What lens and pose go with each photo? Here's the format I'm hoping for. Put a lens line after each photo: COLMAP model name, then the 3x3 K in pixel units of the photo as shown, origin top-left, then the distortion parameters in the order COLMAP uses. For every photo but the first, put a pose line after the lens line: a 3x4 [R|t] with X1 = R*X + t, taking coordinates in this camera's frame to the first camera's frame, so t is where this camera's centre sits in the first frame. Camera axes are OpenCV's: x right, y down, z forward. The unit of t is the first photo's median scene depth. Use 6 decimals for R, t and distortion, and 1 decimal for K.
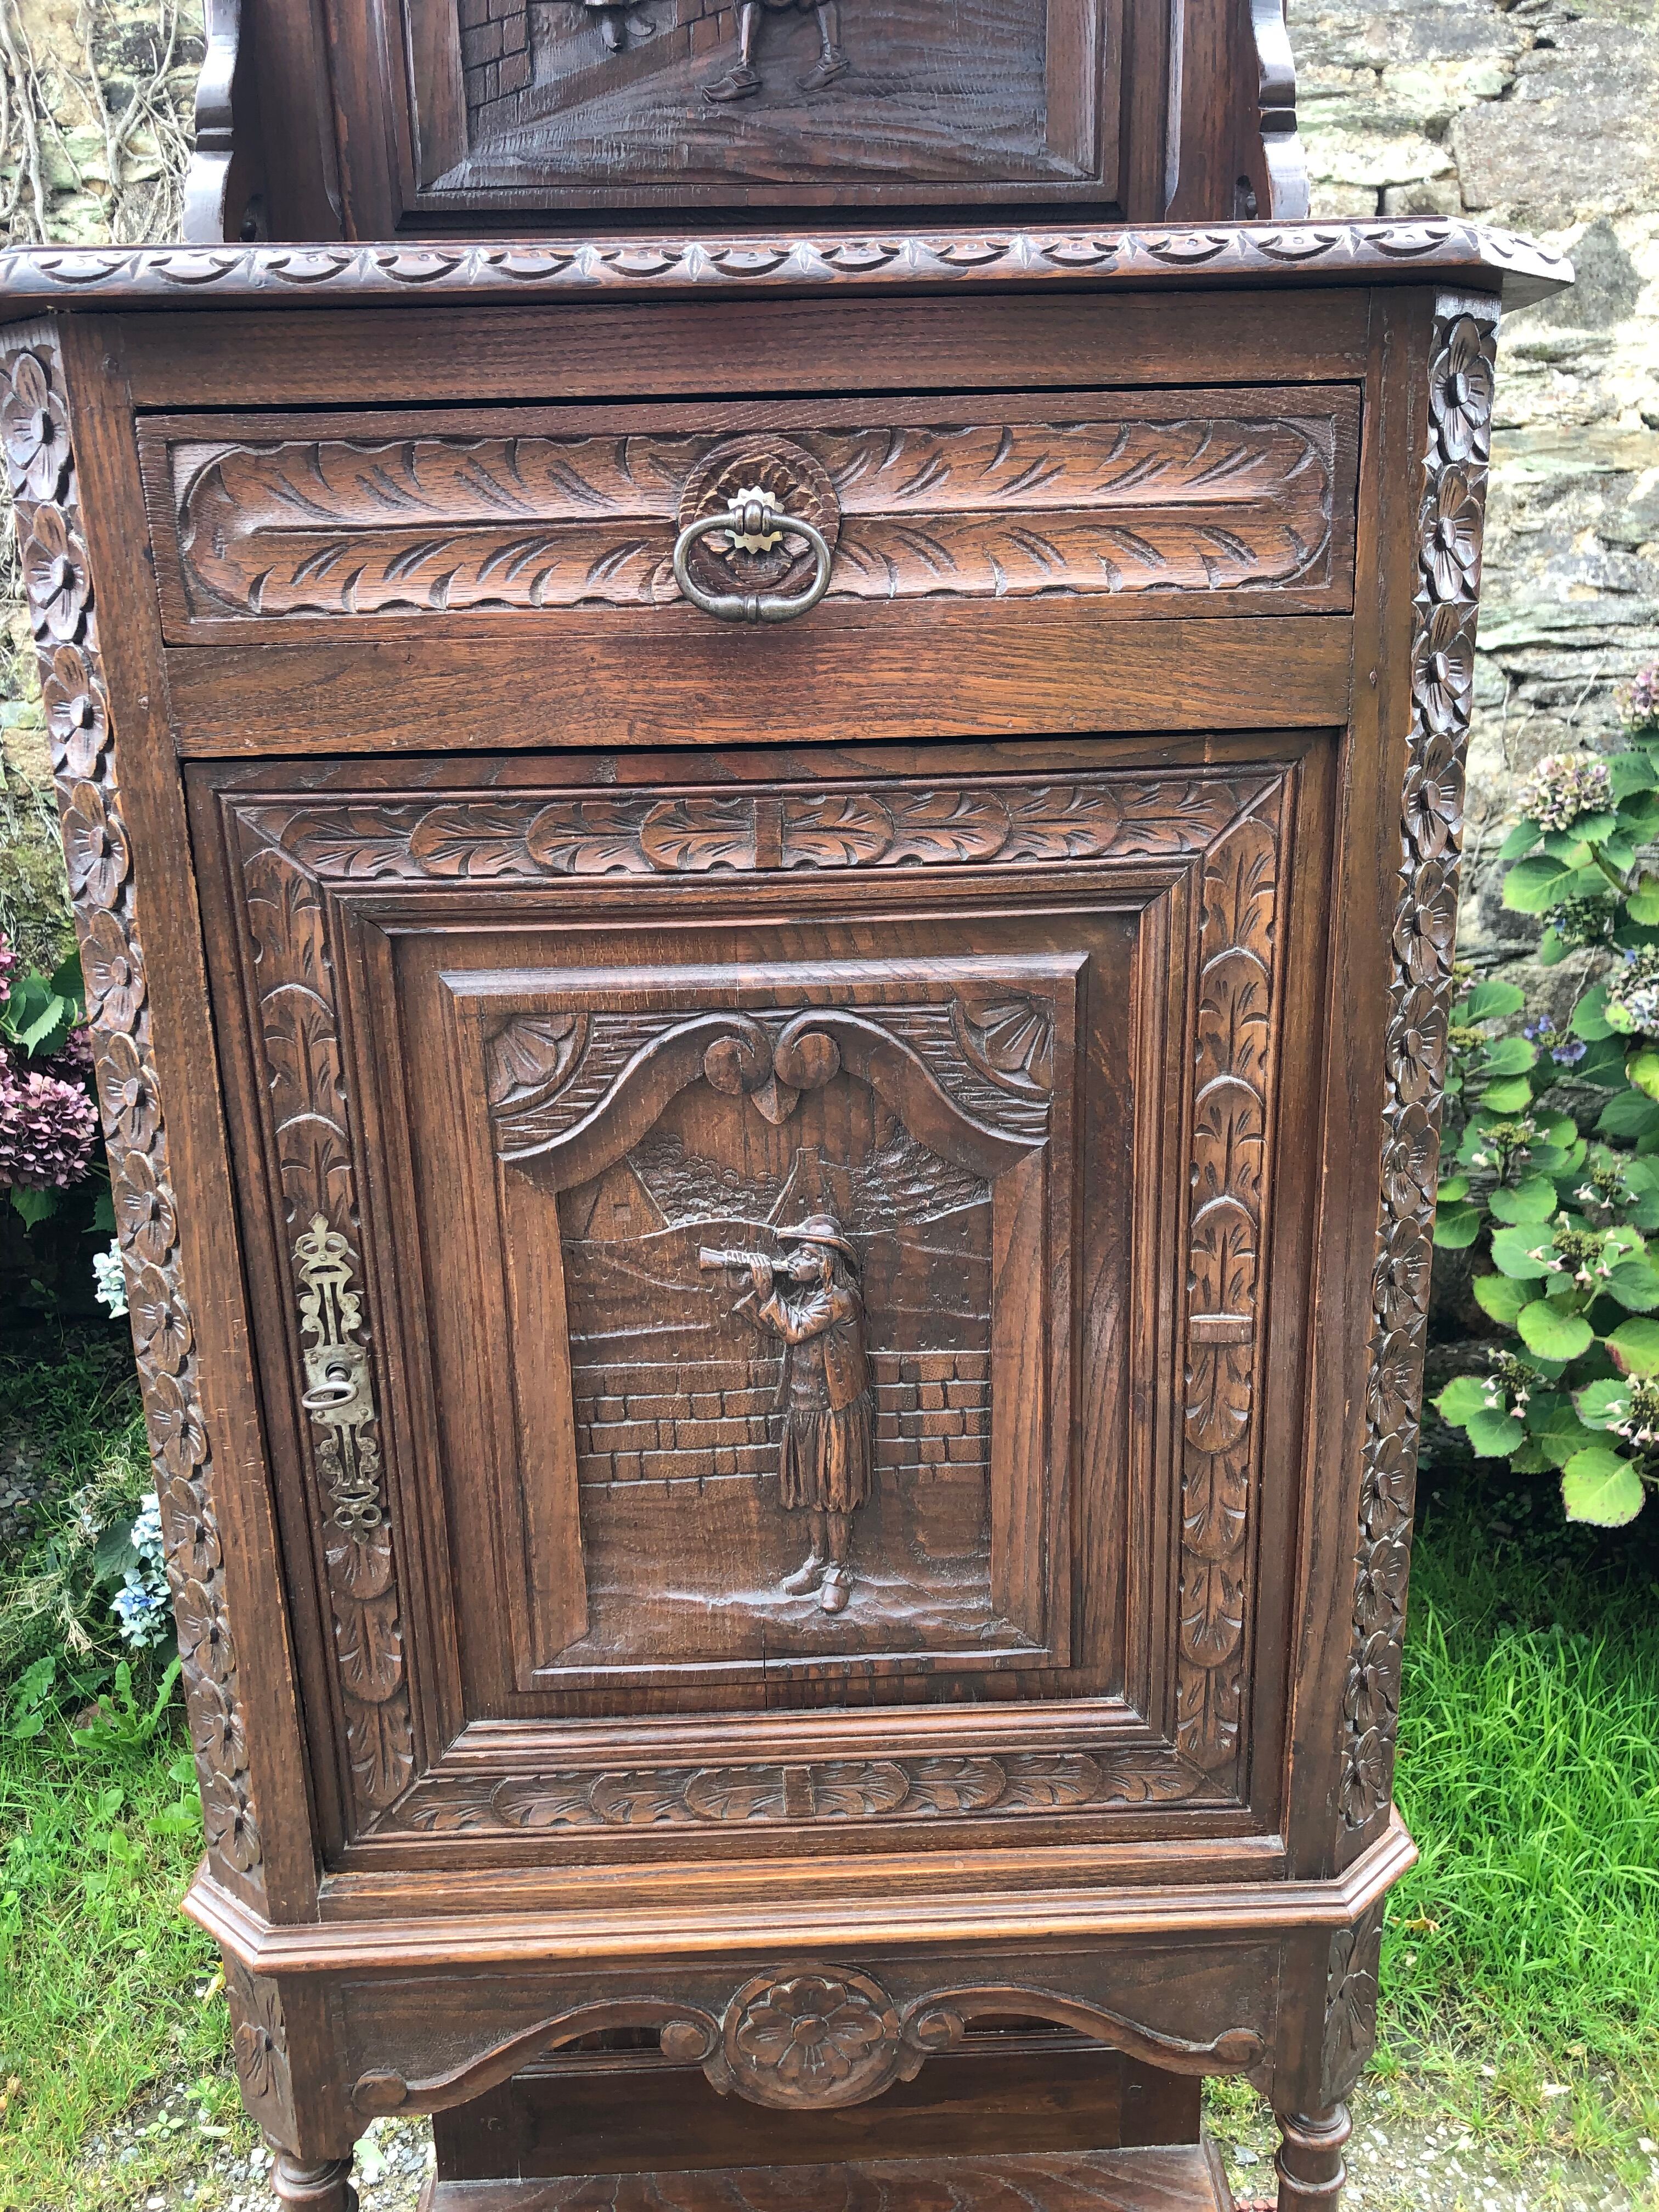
lens RADIAL K [[1809.6, 0, 849.8], [0, 1809.6, 1099.7], [0, 0, 1]] dist [0.014517, -0.008432]
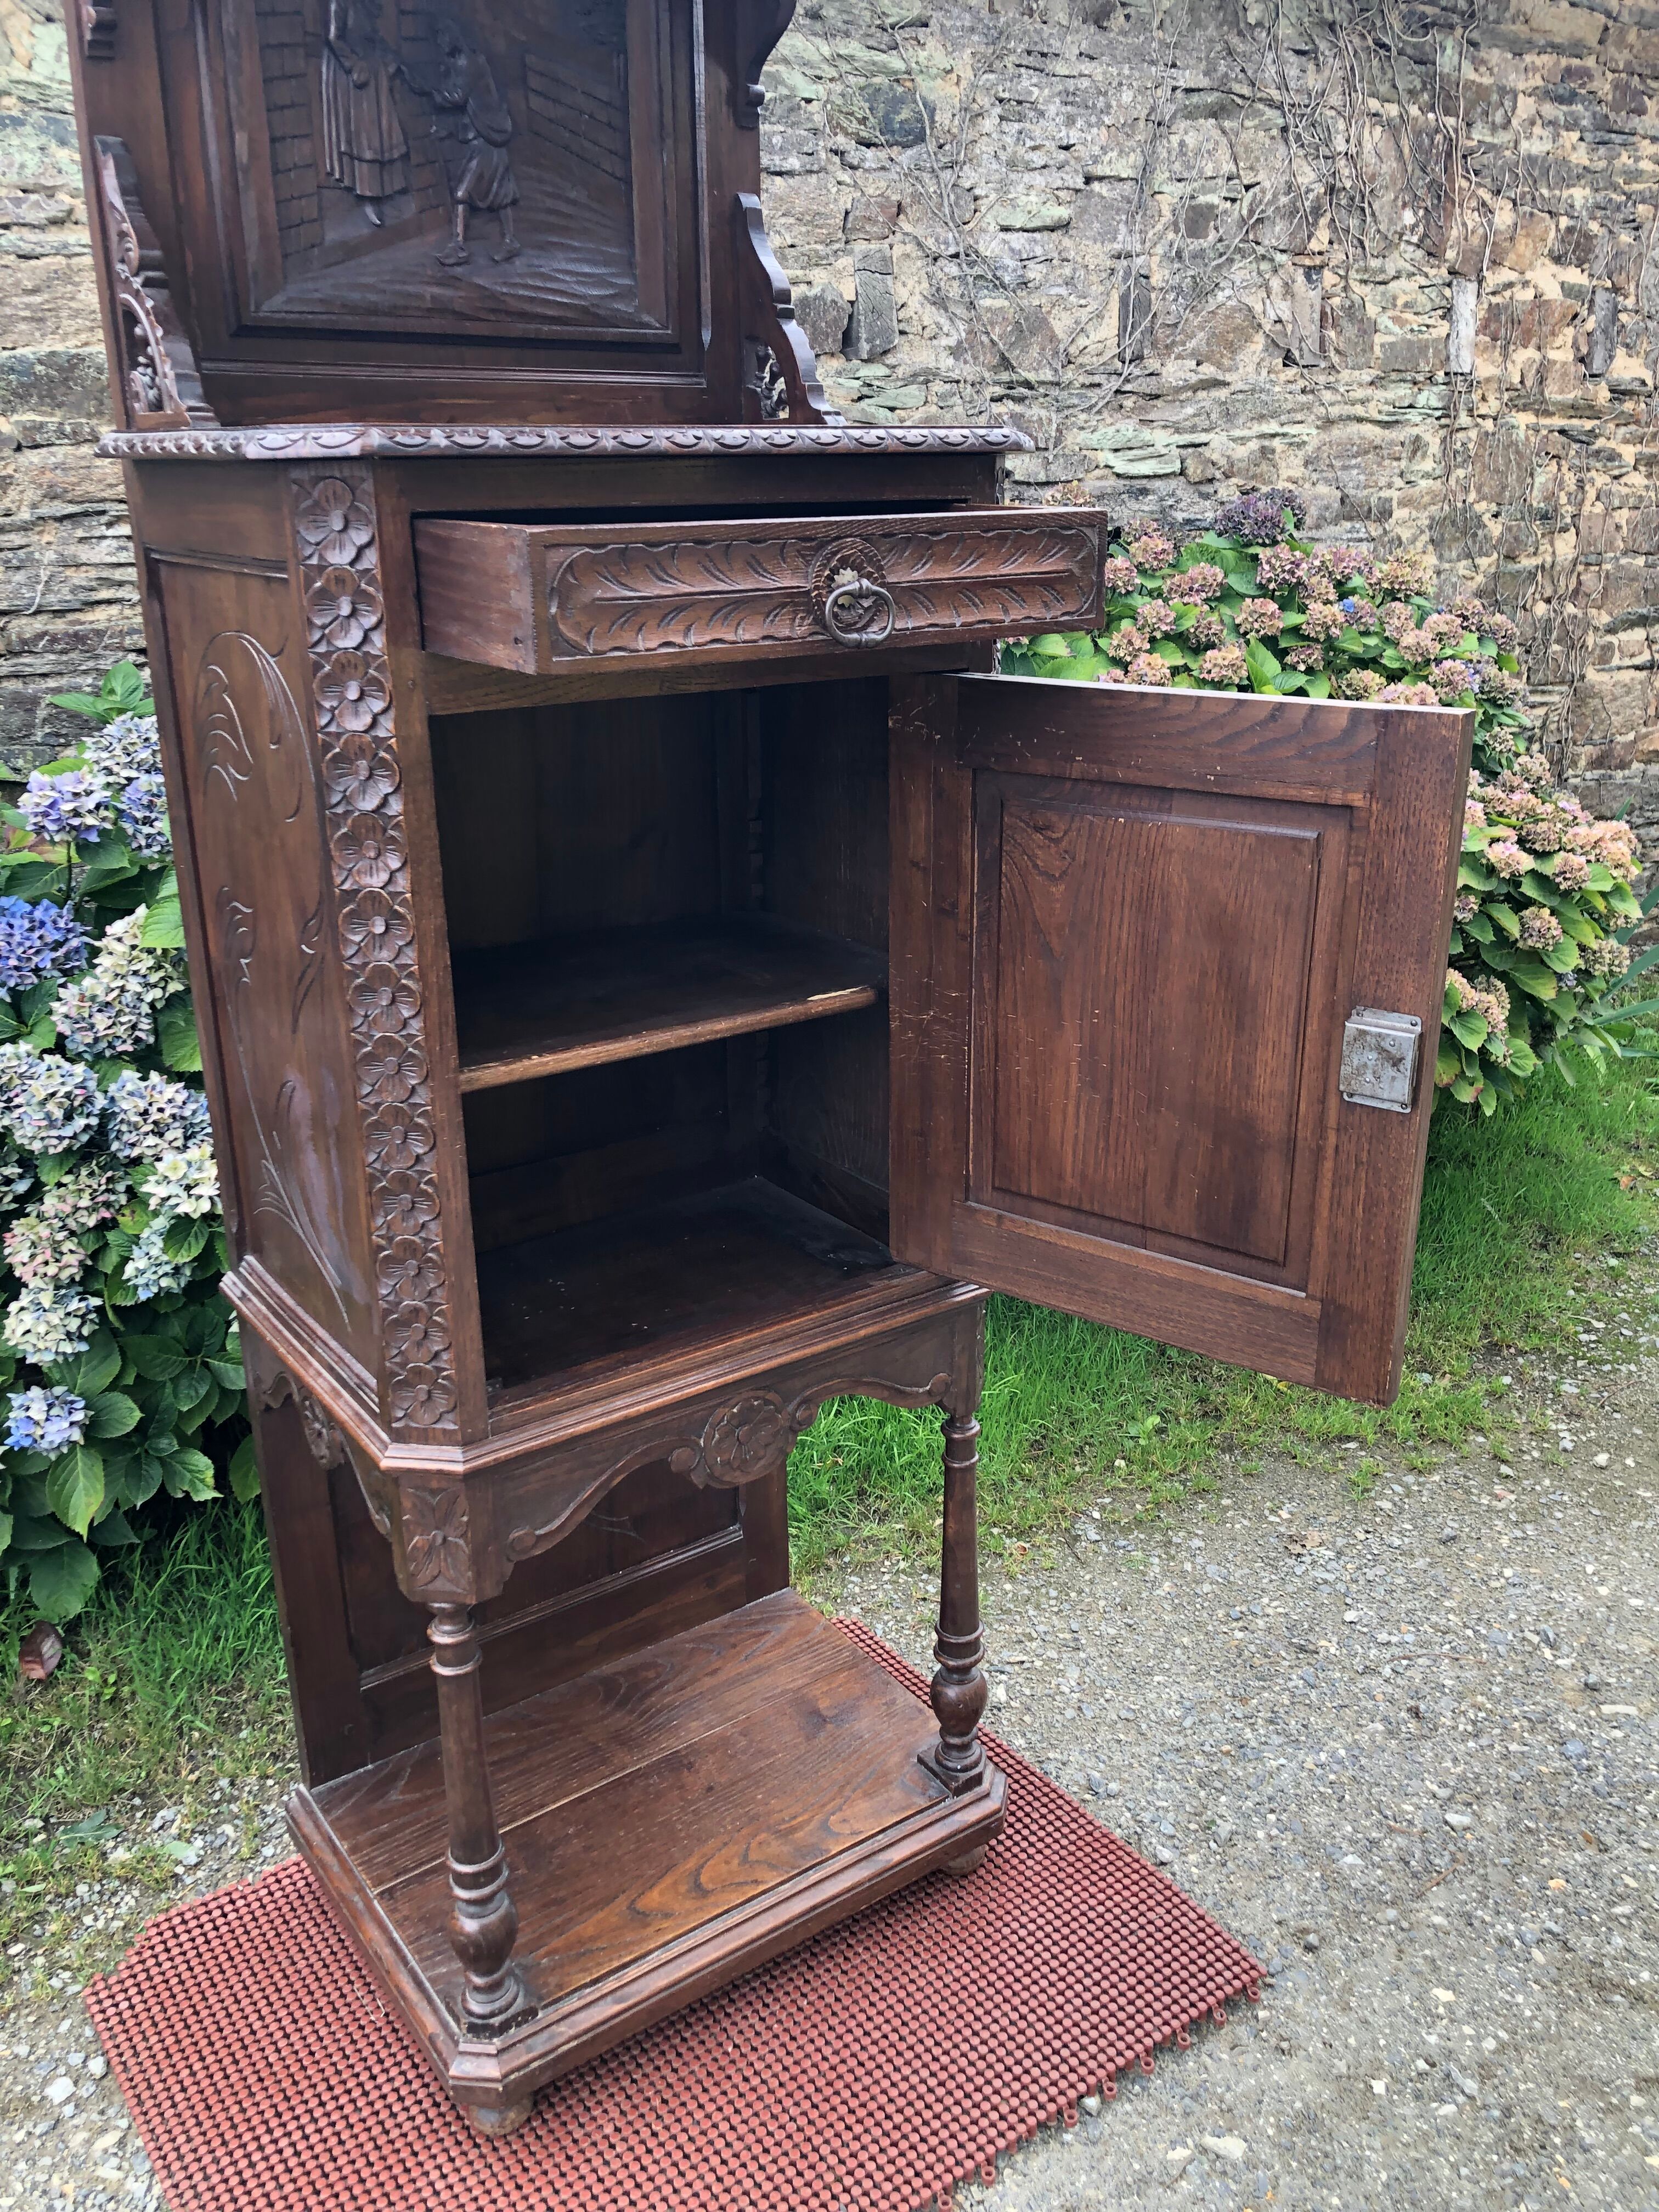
lens RADIAL K [[1809.6, 0, 860.5], [0, 1809.6, 1108.3], [0, 0, 1]] dist [0.014517, -0.008432]
pose [[0.827299, -0.173033, 0.534449, -0.787954], [0.147306, 0.984910, 0.090851, 0.065293], [-0.542104, 0.003566, 0.840304, -0.509474]]
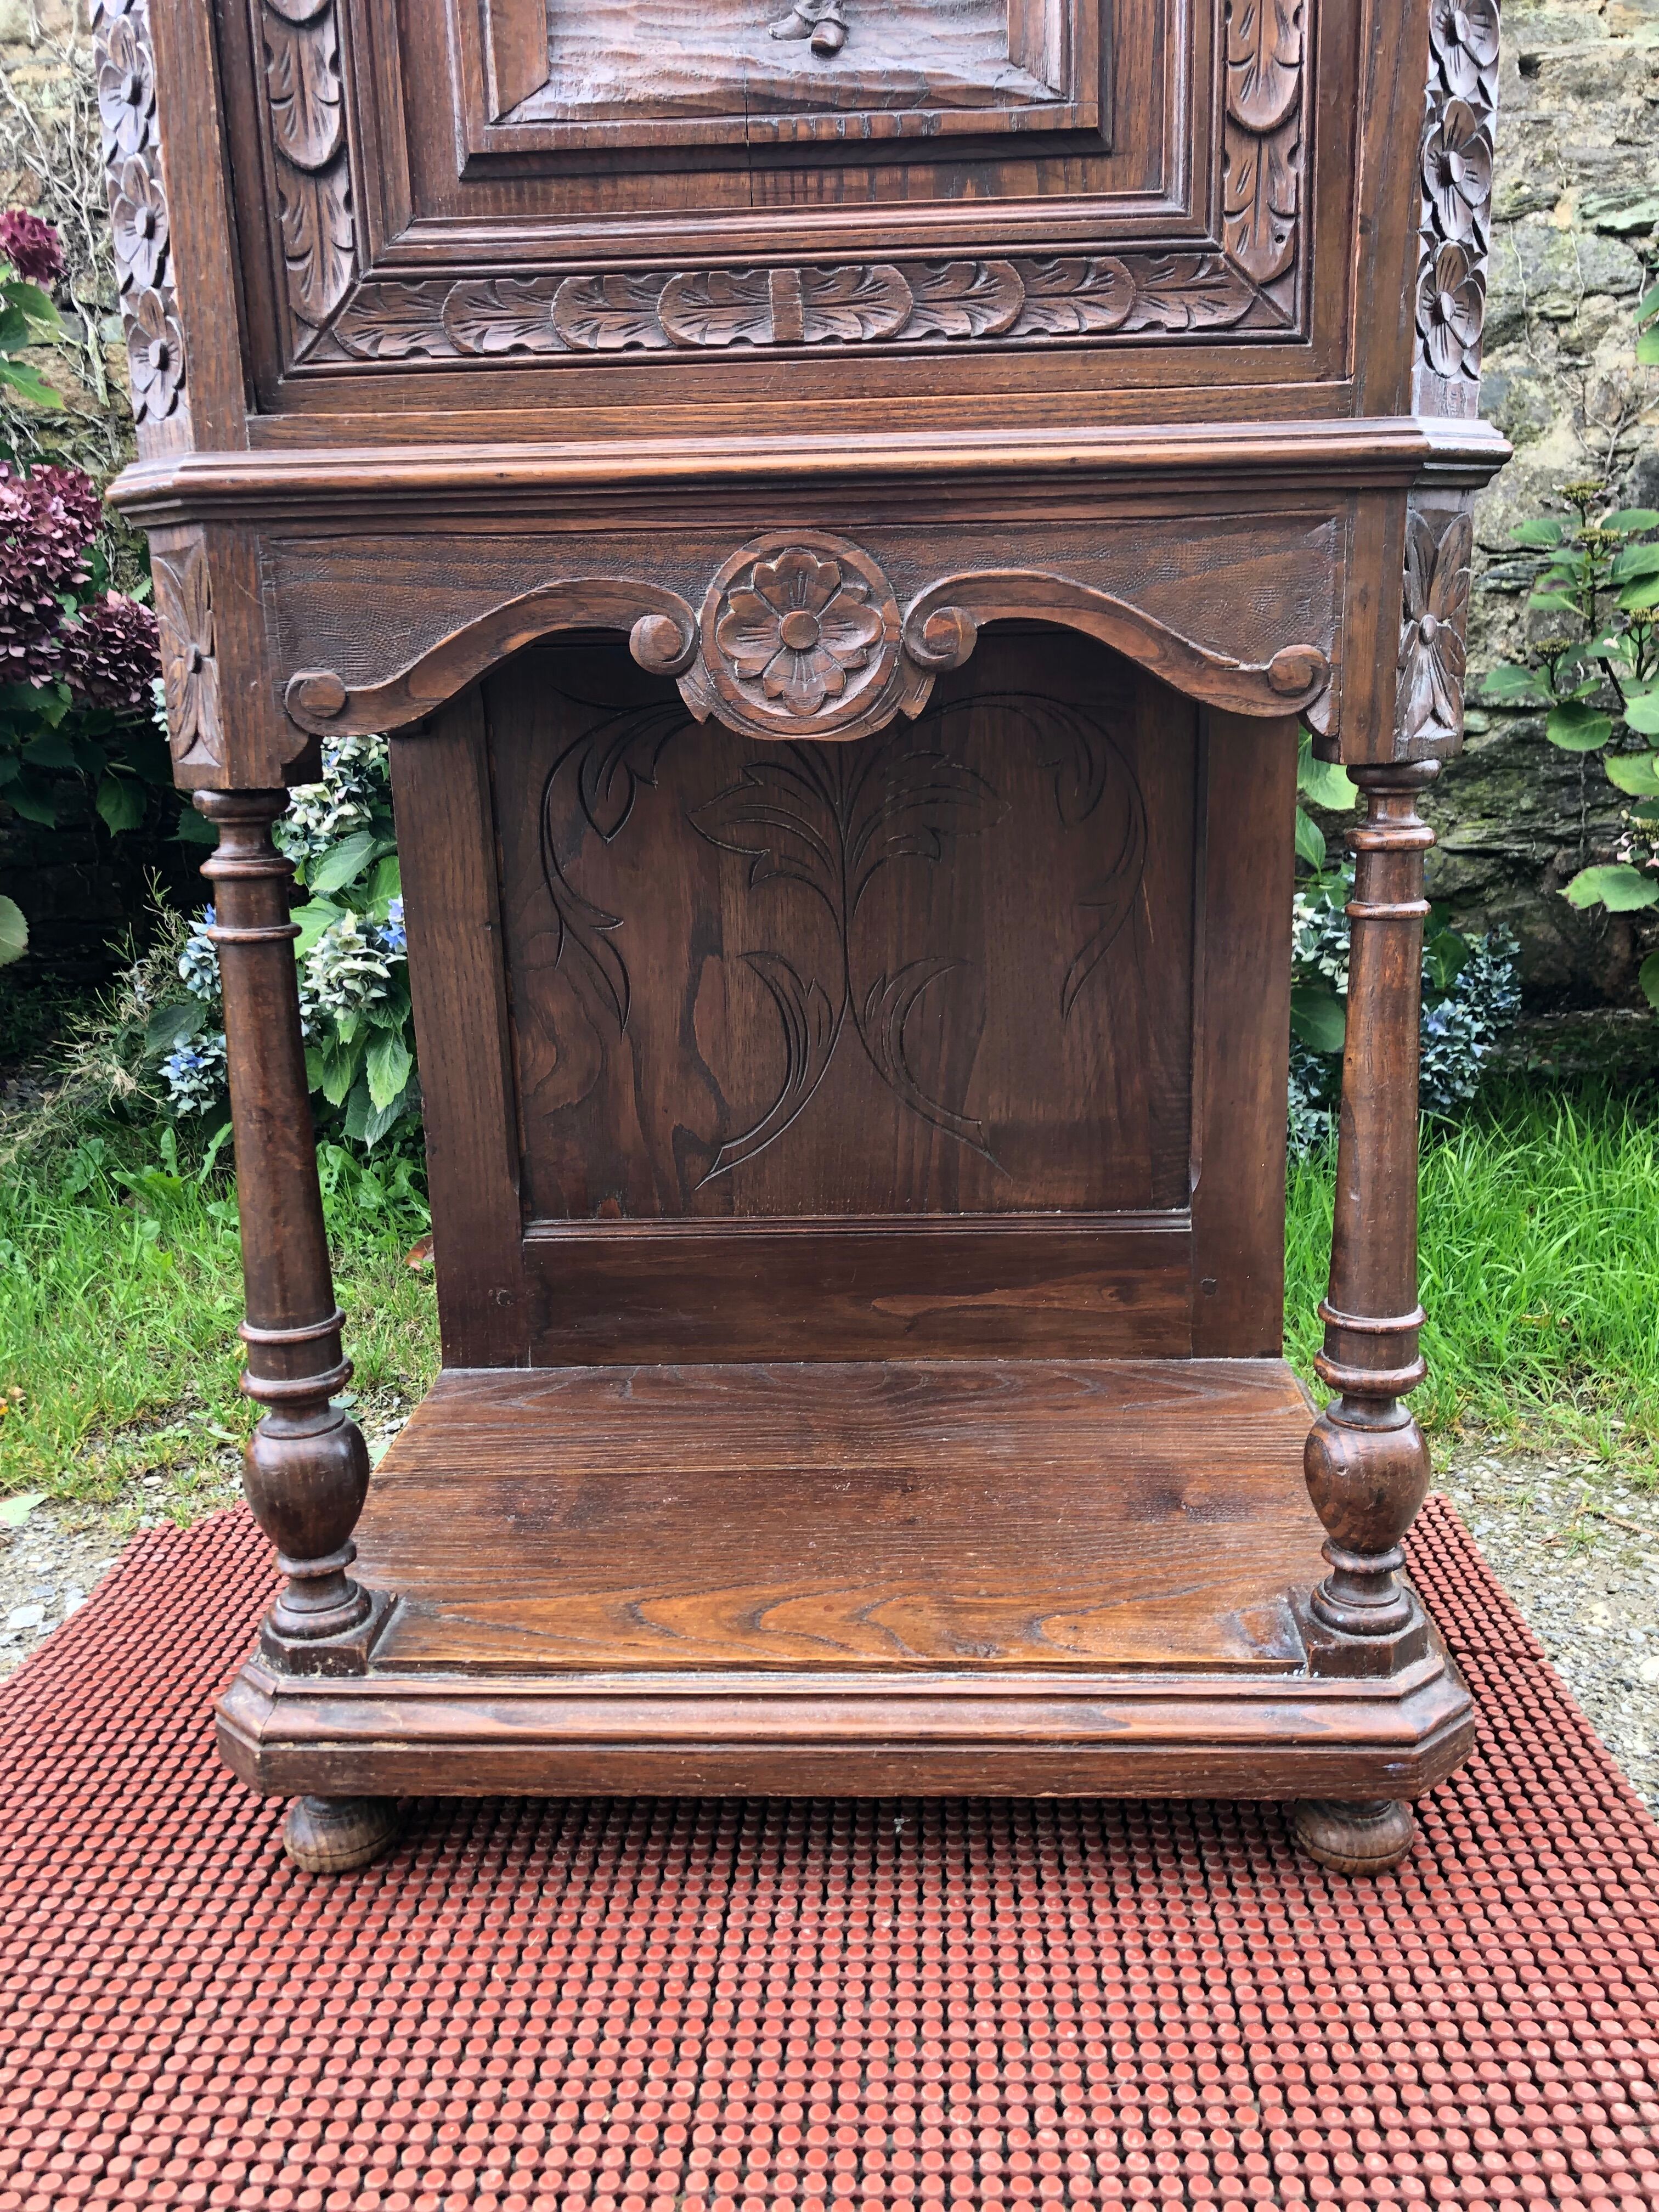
lens RADIAL K [[1809.6, 0, 855.1], [0, 1809.6, 1097.0], [0, 0, 1]] dist [0.014517, -0.008432]
pose [[0.997487, 0.013367, -0.069570, 0.067018], [-0.017436, 0.998152, -0.058218, 0.776745], [0.068663, 0.059284, 0.995877, 0.146292]]
